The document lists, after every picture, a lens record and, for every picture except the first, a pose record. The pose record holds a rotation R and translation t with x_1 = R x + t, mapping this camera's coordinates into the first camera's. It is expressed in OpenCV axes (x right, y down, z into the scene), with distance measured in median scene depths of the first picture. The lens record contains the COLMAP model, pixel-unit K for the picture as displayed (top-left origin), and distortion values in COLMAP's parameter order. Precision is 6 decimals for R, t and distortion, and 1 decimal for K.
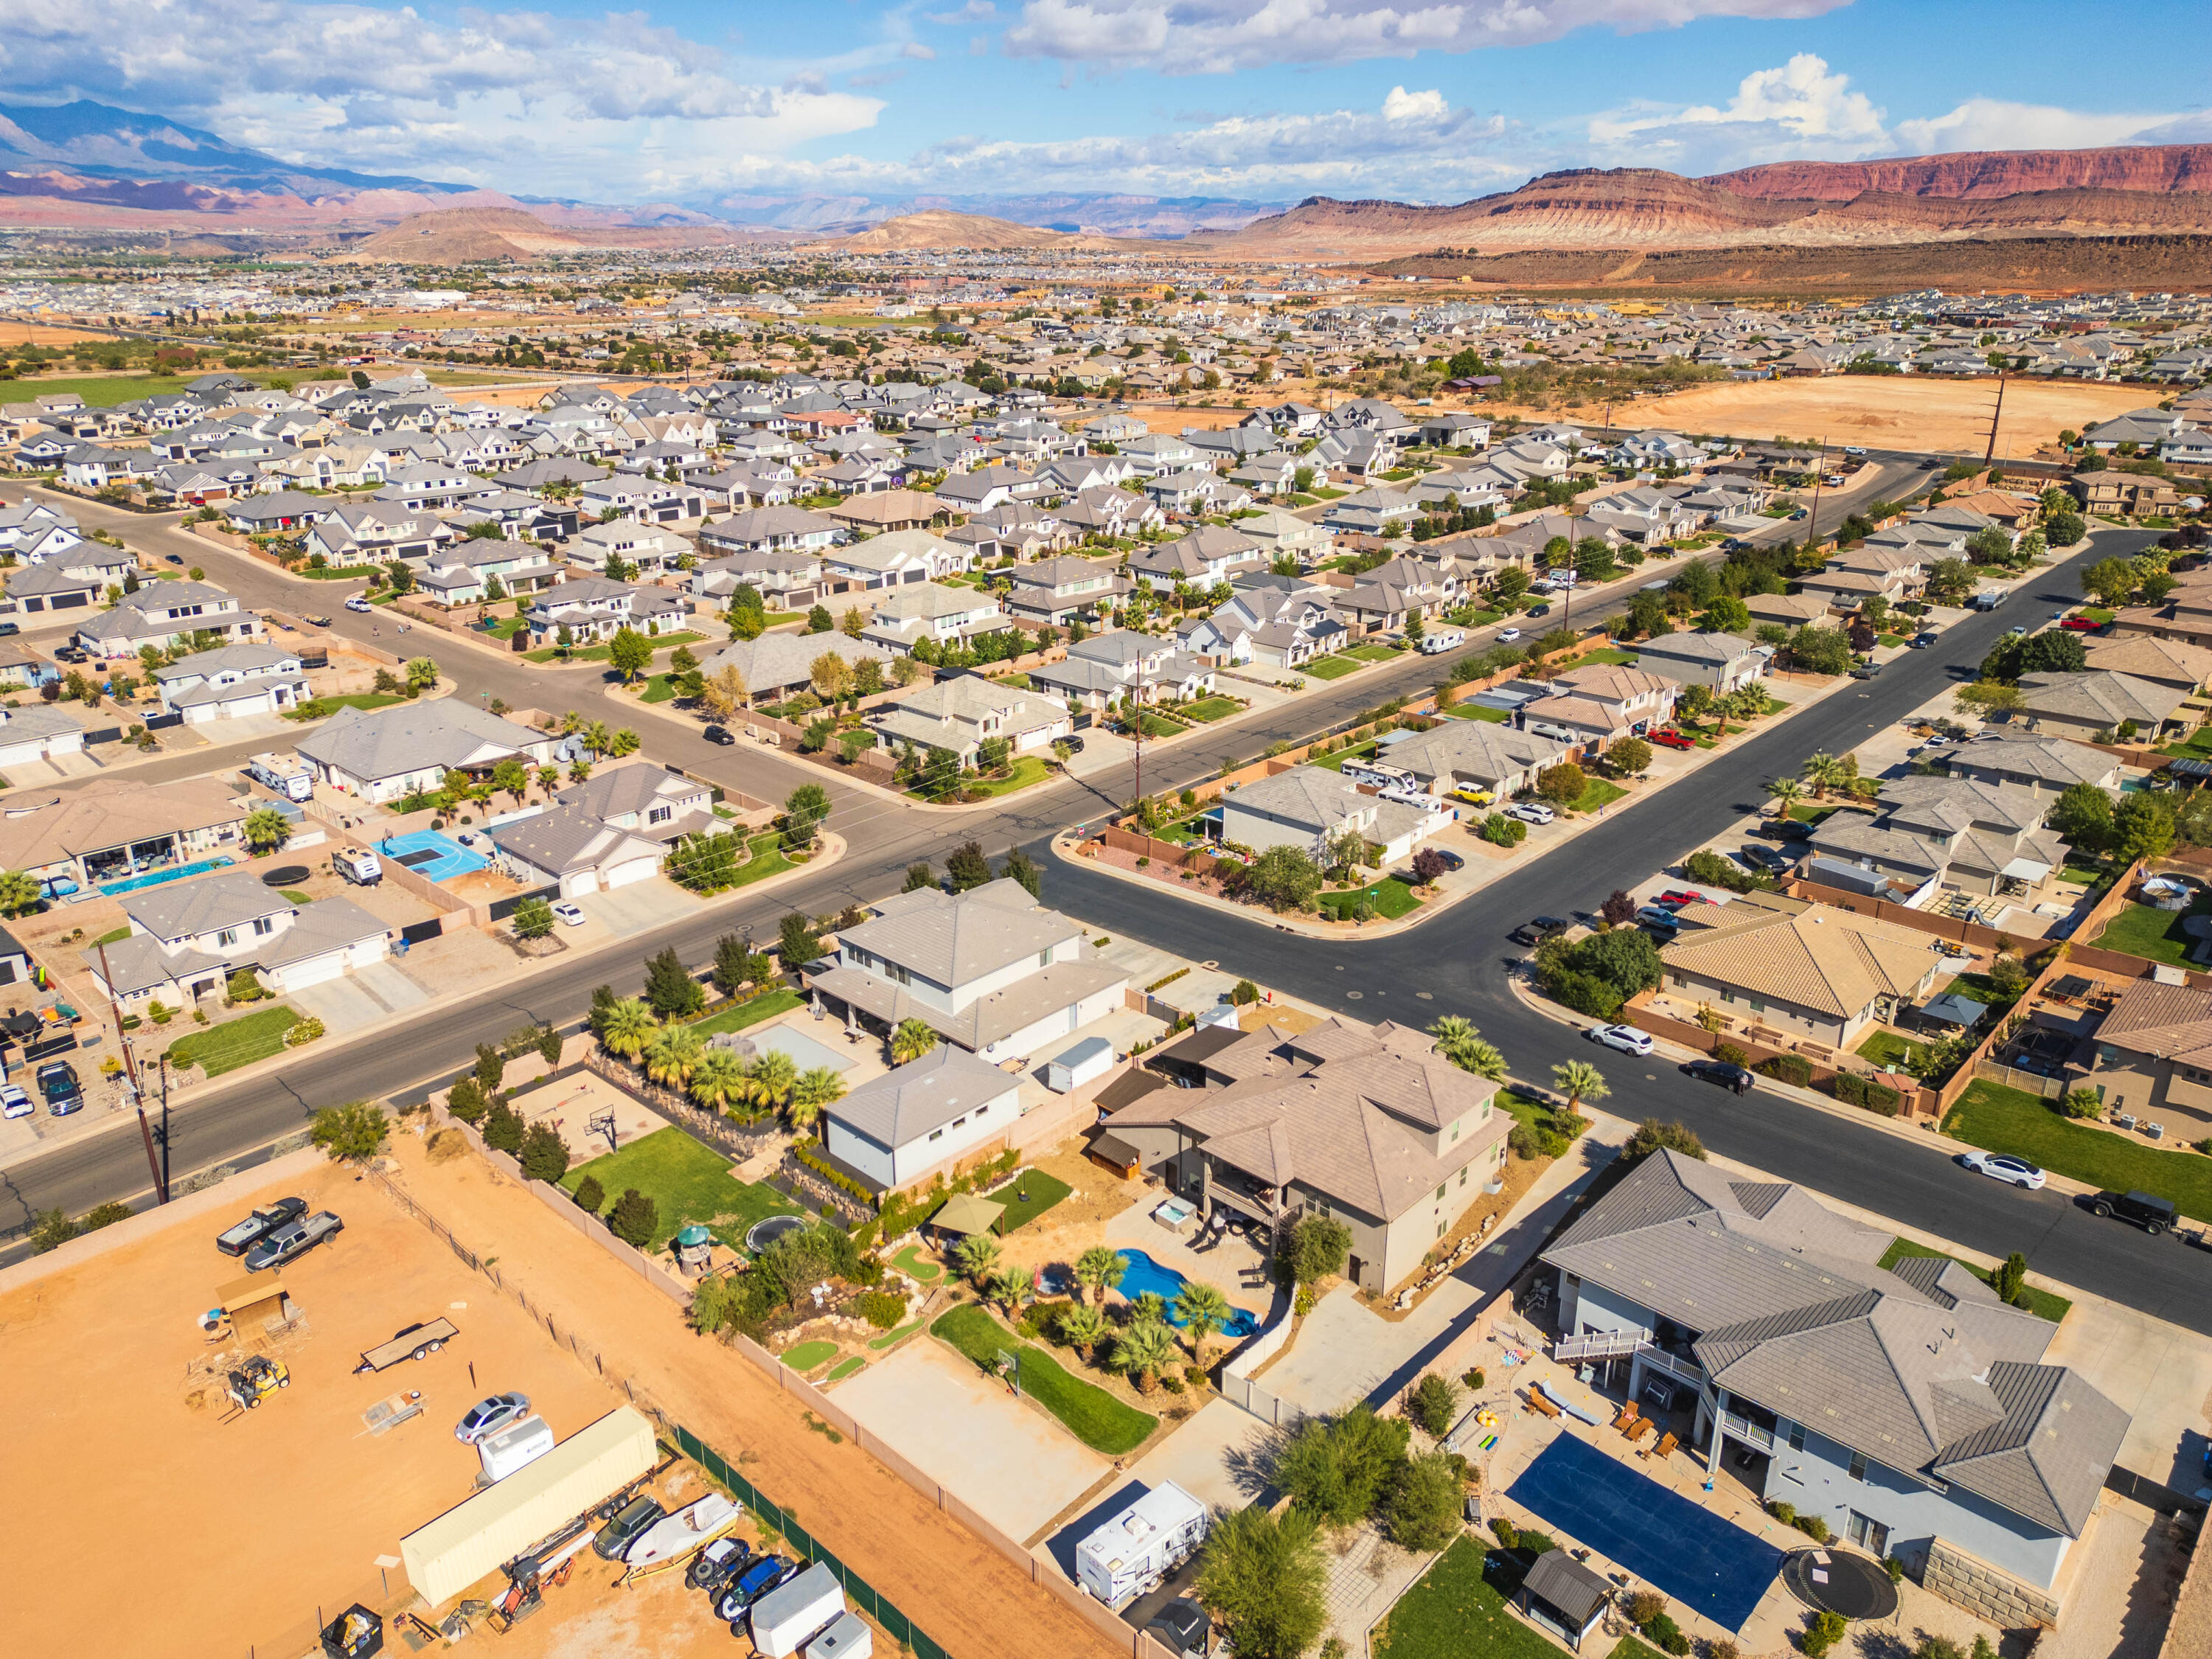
lens RADIAL K [[1548.9, 0, 1110.7], [0, 1548.9, 826.7], [0, 0, 1]] dist [0.072409, -0.061913]
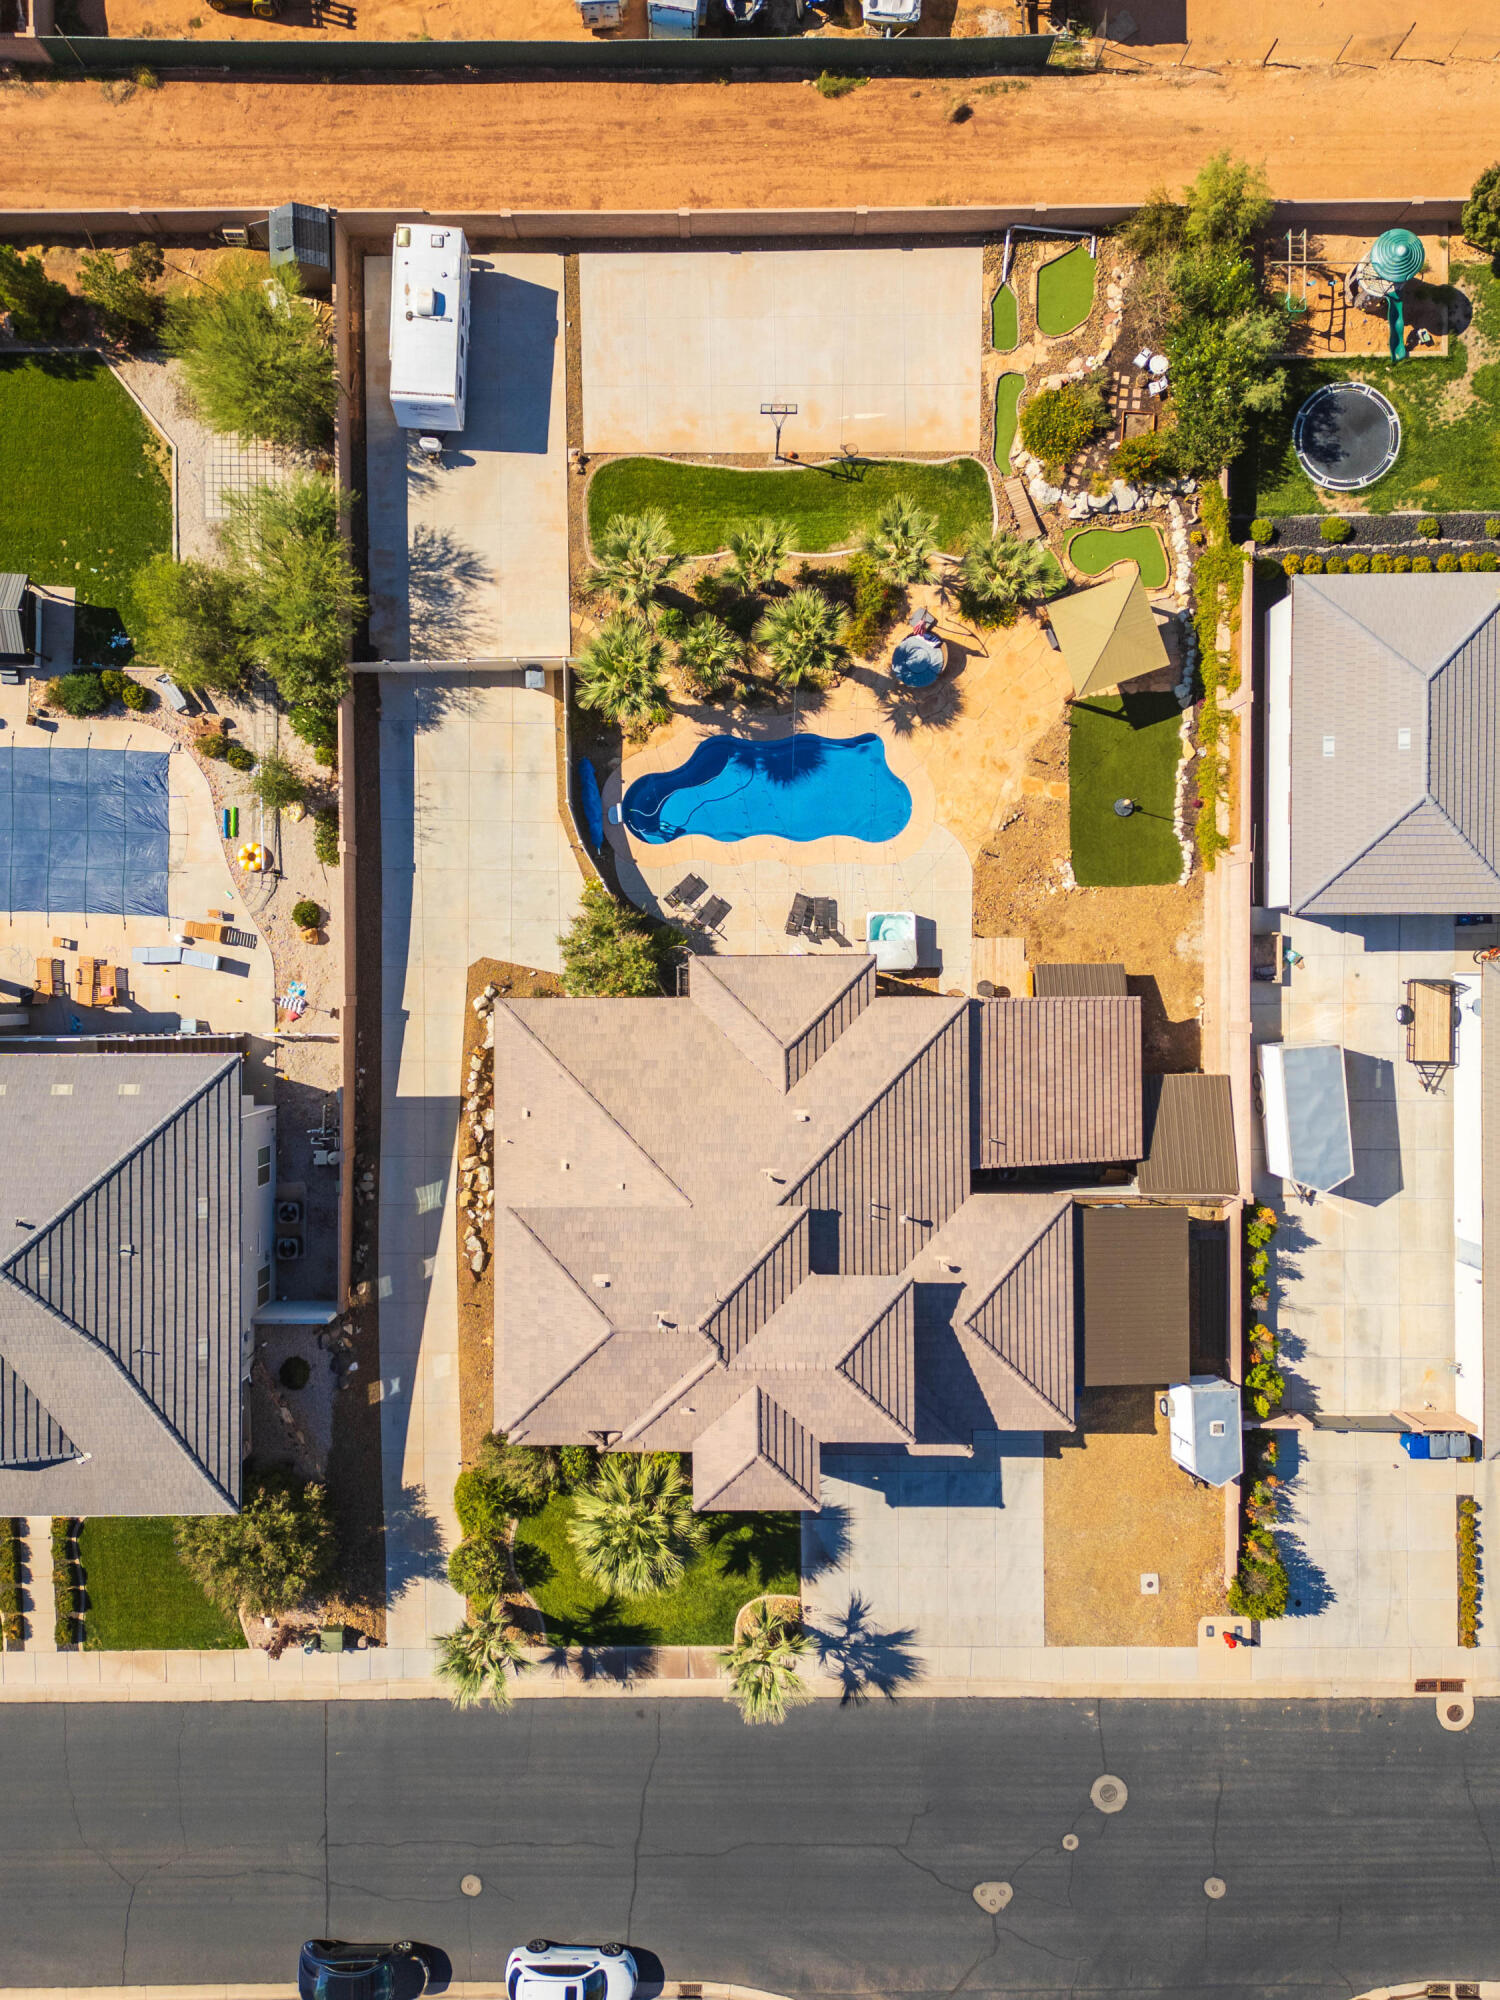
lens RADIAL K [[1400.5, 0, 718.7], [0, 1400.5, 992.6], [0, 0, 1]] dist [0.072409, -0.061913]
pose [[-0.732142, 0.681065, 0.010917, 0.061783], [-0.226768, -0.258825, 0.938928, -0.152357], [0.642296, 0.684953, 0.343940, 0.496137]]
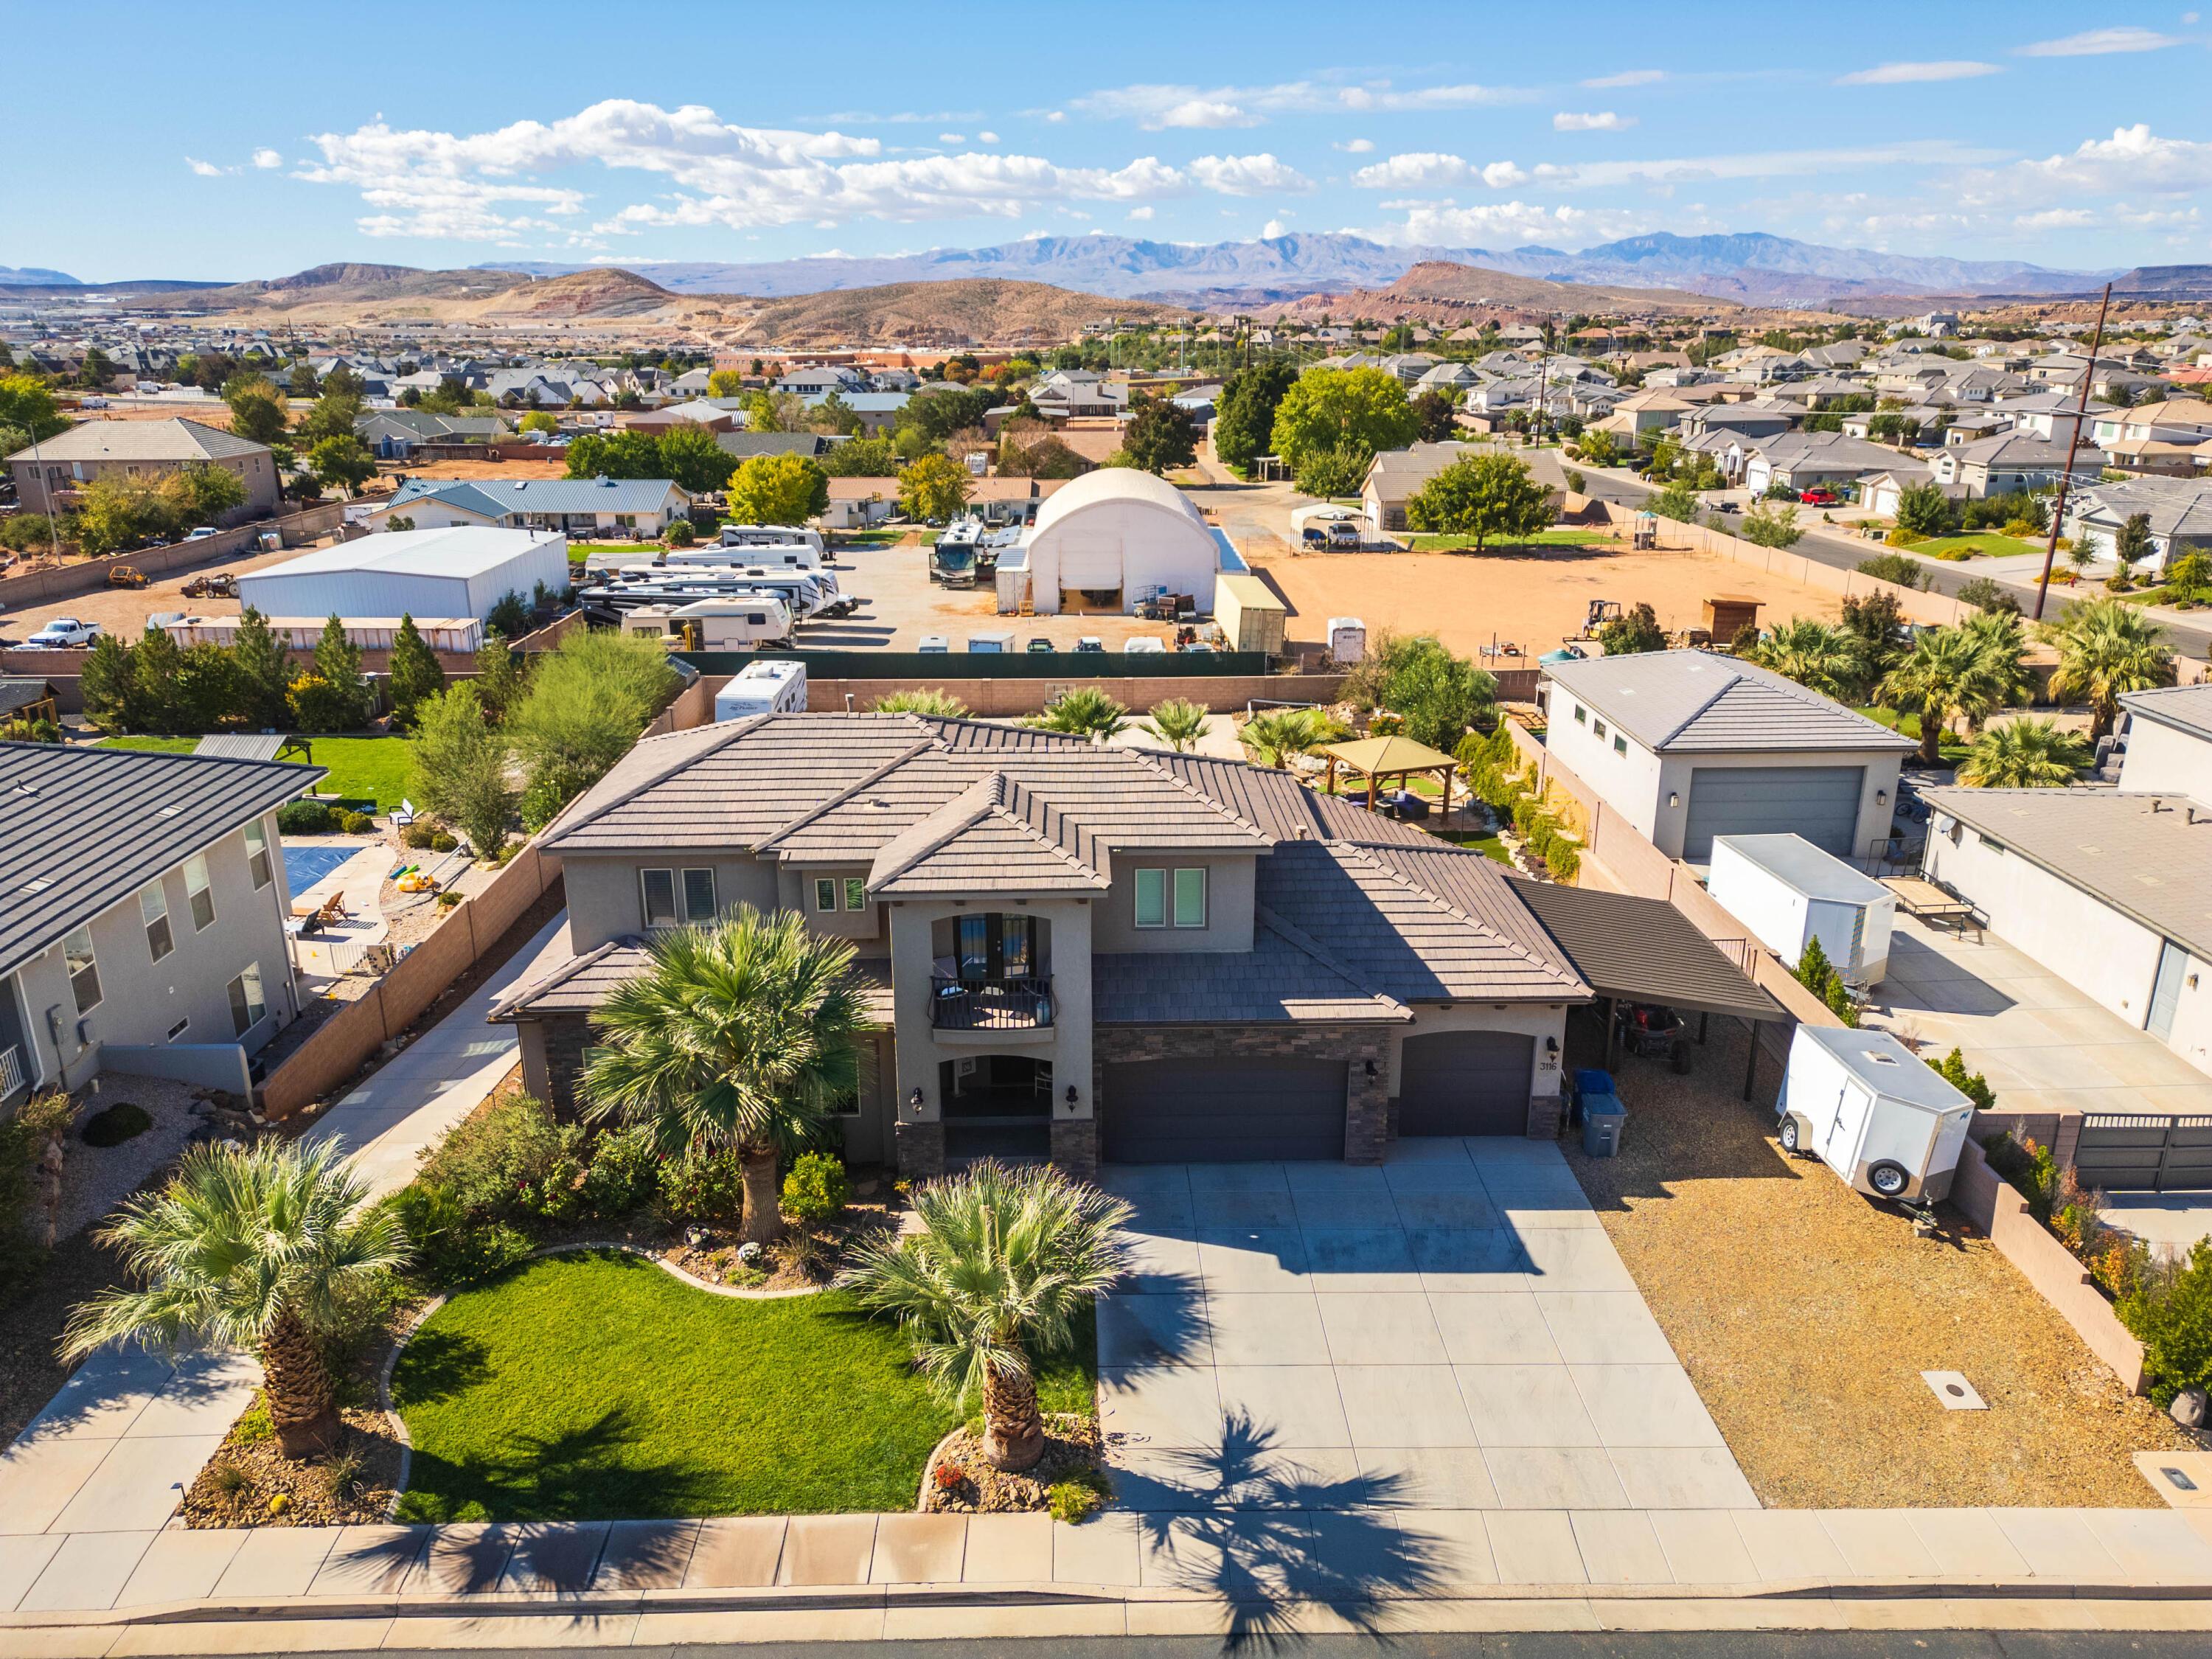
lens RADIAL K [[1548.9, 0, 1108.1], [0, 1548.9, 830.8], [0, 0, 1]] dist [0.072409, -0.061913]
pose [[-0.716554, 0.220202, -0.661862, 0.227404], [-0.240648, 0.812564, 0.530874, -0.006136], [0.654705, 0.539676, -0.529255, 0.761941]]
